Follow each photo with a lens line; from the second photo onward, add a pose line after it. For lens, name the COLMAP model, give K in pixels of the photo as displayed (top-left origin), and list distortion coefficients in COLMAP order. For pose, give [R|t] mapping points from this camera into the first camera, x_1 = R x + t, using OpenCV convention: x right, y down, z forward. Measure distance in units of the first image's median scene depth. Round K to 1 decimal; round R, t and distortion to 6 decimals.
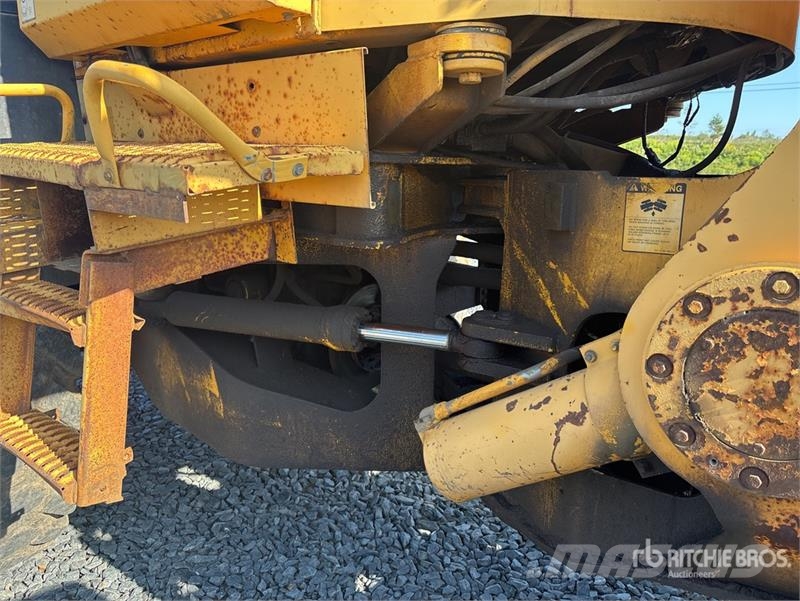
lens RADIAL K [[612.4, 0, 398.9], [0, 612.4, 298.8], [0, 0, 1]] dist [0.009238, -0.012062]
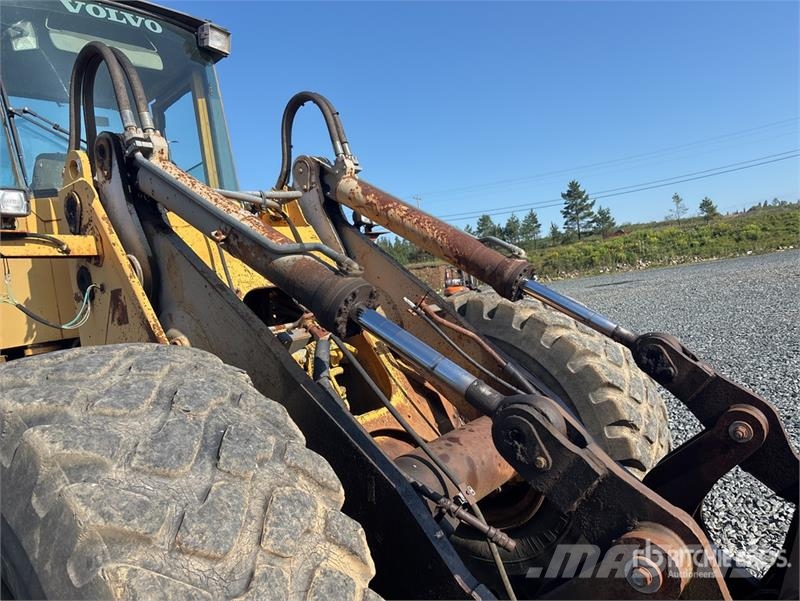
lens RADIAL K [[606.4, 0, 396.7], [0, 606.4, 297.6], [0, 0, 1]] dist [0.048379, -0.065329]
pose [[0.985714, -0.161307, -0.048450, 1.622890], [0.148004, 0.966881, -0.207934, 0.137611], [0.080387, 0.197793, 0.976942, -1.378136]]
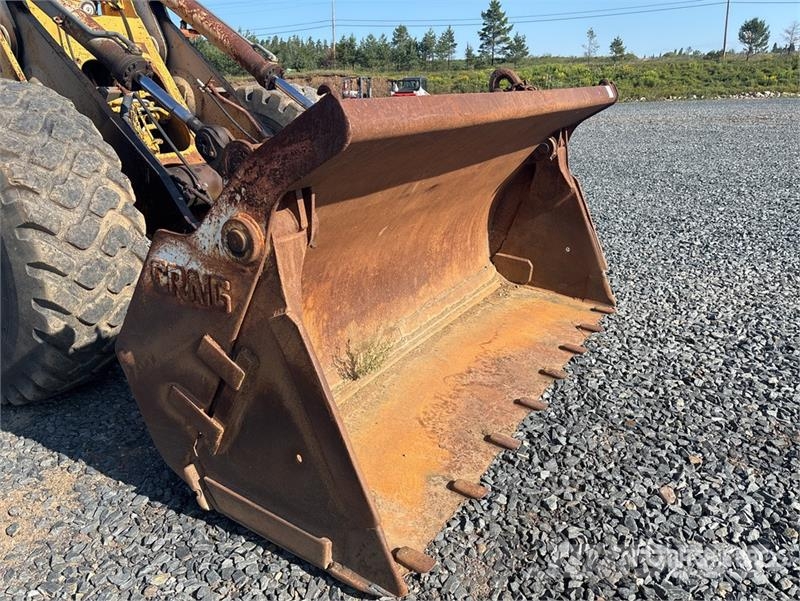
lens RADIAL K [[603.1, 0, 401.3], [0, 603.1, 293.9], [0, 0, 1]] dist [0.051828, -0.066640]
pose [[0.994006, -0.077495, 0.077114, 2.297936], [0.069875, 0.992824, 0.097042, 0.606221], [-0.084081, -0.091072, 0.992288, -2.738499]]
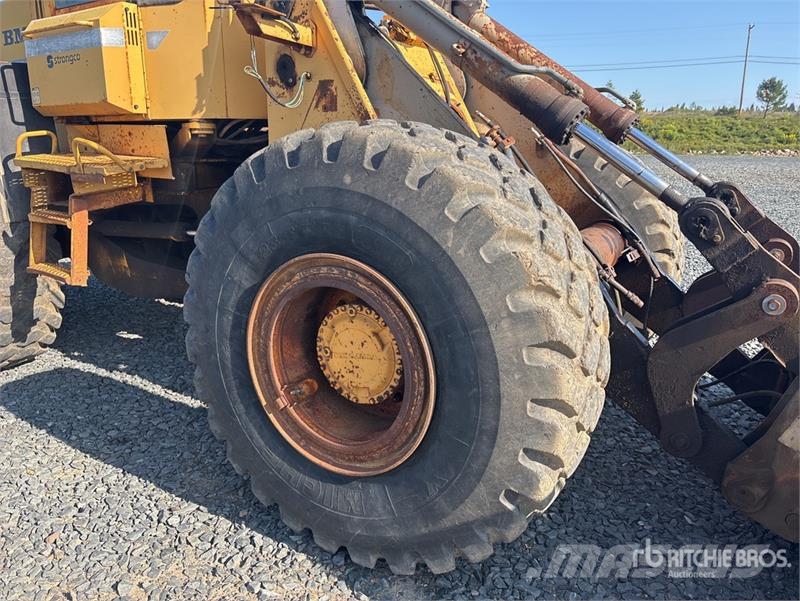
lens RADIAL K [[606.4, 0, 396.7], [0, 606.4, 297.6], [0, 0, 1]] dist [0.048379, -0.065329]
pose [[0.996252, -0.029785, 0.081213, 0.724294], [0.026616, 0.998852, 0.039837, 0.308207], [-0.082306, -0.037527, 0.995900, -1.888479]]
